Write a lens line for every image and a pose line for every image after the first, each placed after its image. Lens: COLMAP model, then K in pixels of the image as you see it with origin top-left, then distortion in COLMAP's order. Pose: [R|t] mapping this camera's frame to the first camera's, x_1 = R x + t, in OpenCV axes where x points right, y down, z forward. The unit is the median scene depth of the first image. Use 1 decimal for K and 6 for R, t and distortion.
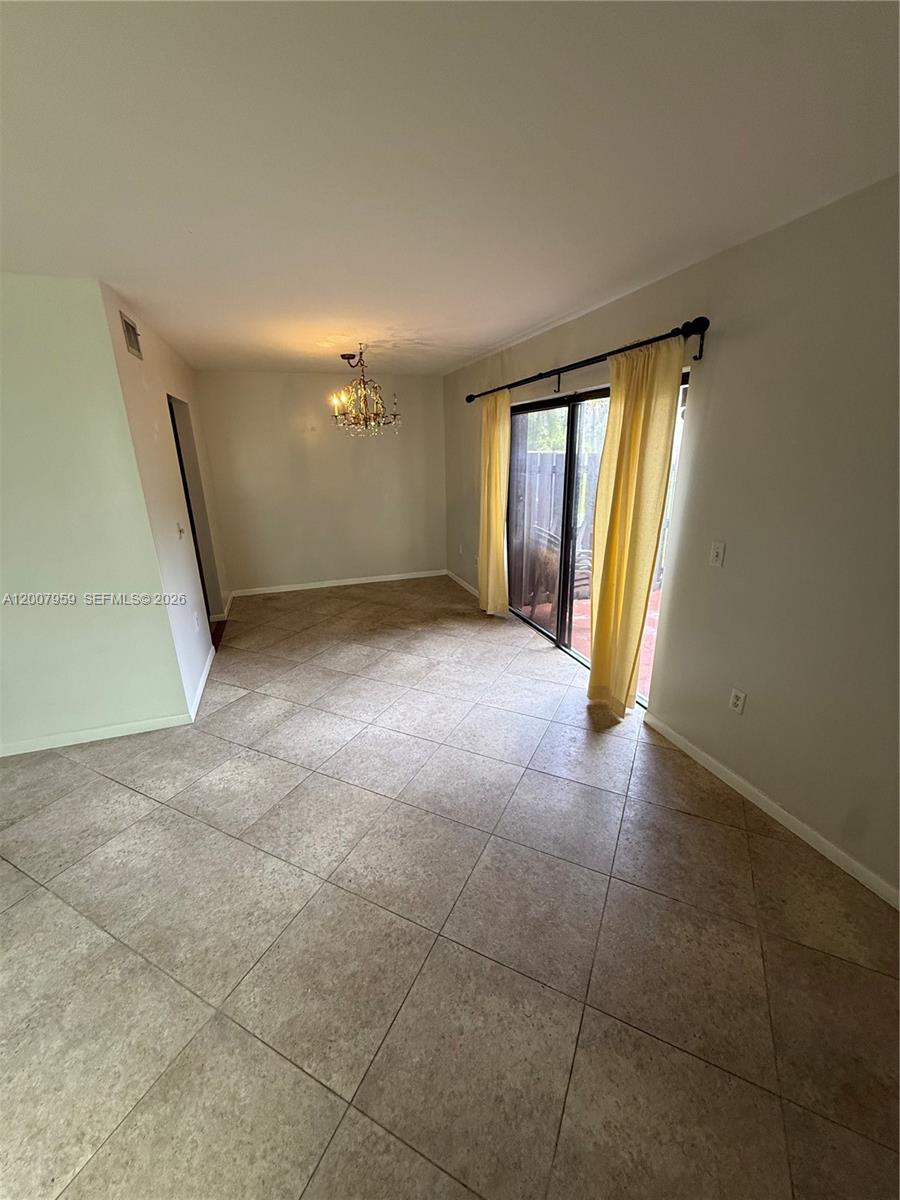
lens RADIAL K [[477.0, 0, 448.6], [0, 477.0, 600.3], [0, 0, 1]] dist [0.000584, -0.000119]
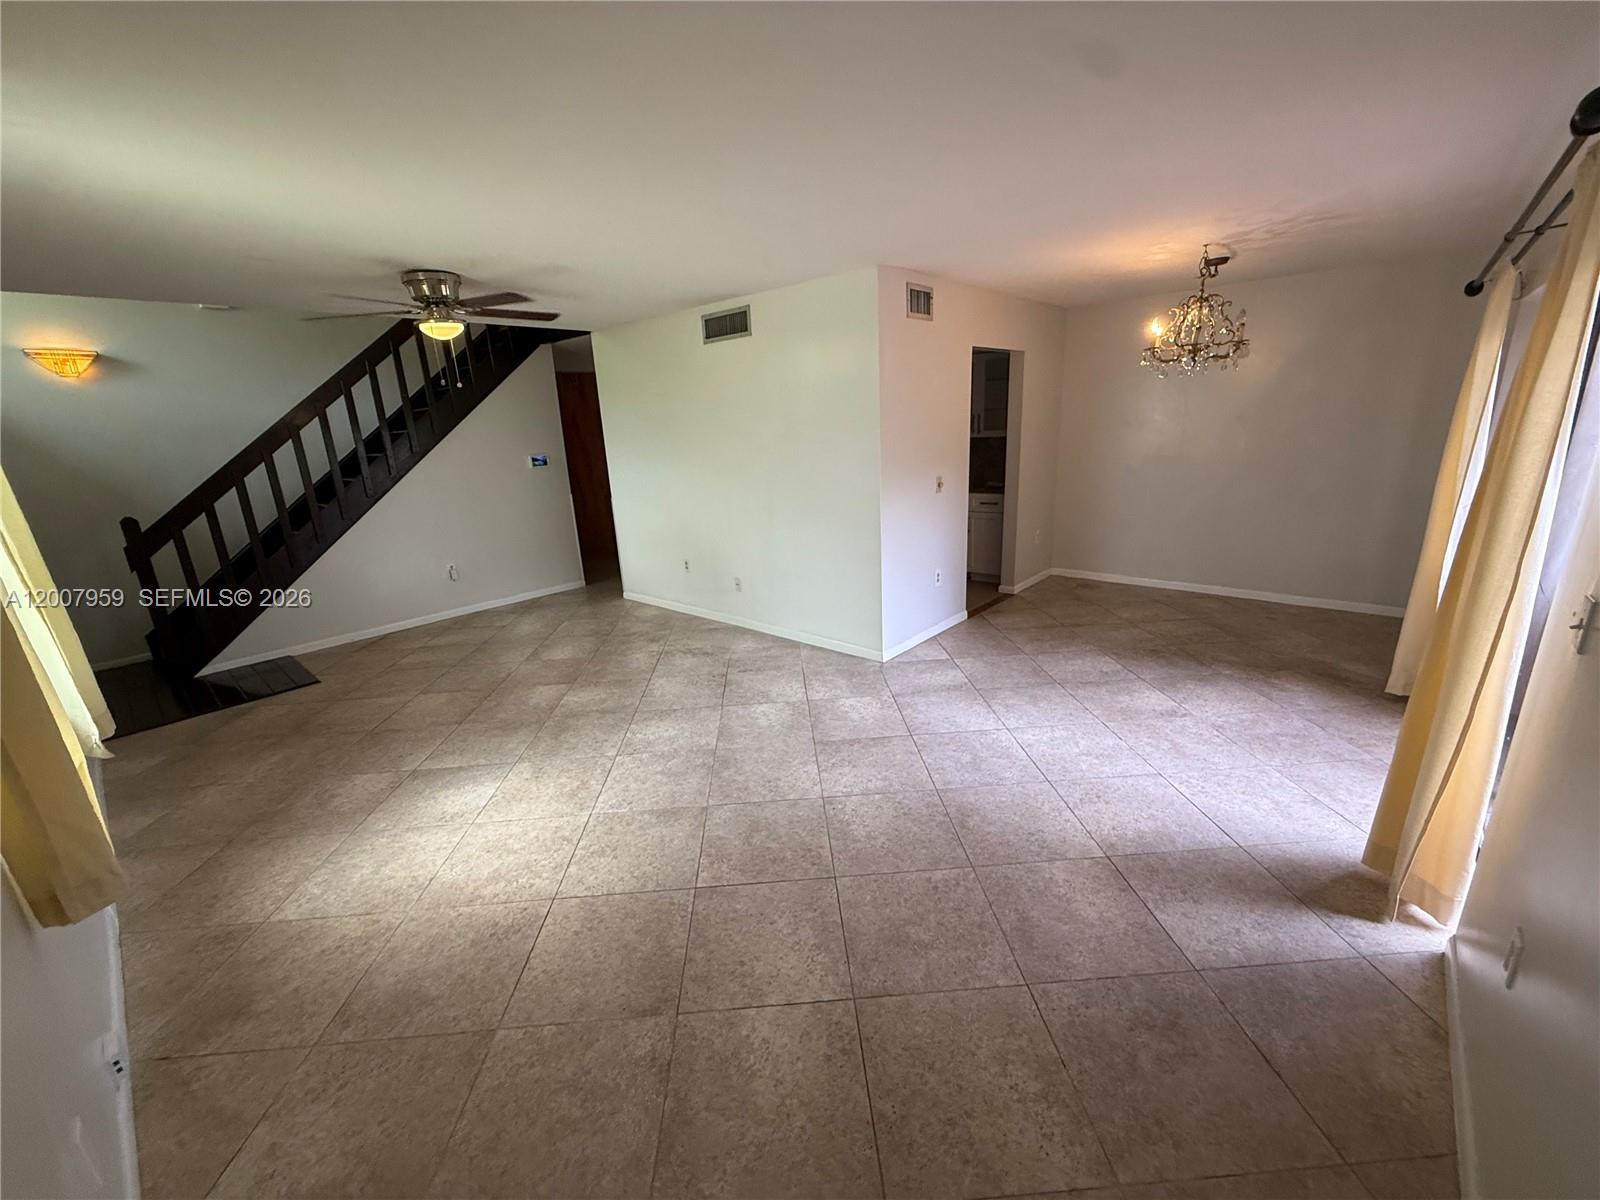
lens RADIAL K [[636.0, 0, 799.9], [0, 636.0, 604.7], [0, 0, 1]] dist [0.000584, -0.000119]
pose [[0.490516, 0.239490, -0.837877, 0.594585], [-0.228983, 0.963130, 0.141237, -0.027865], [0.840809, 0.122581, 0.527270, 0.085766]]
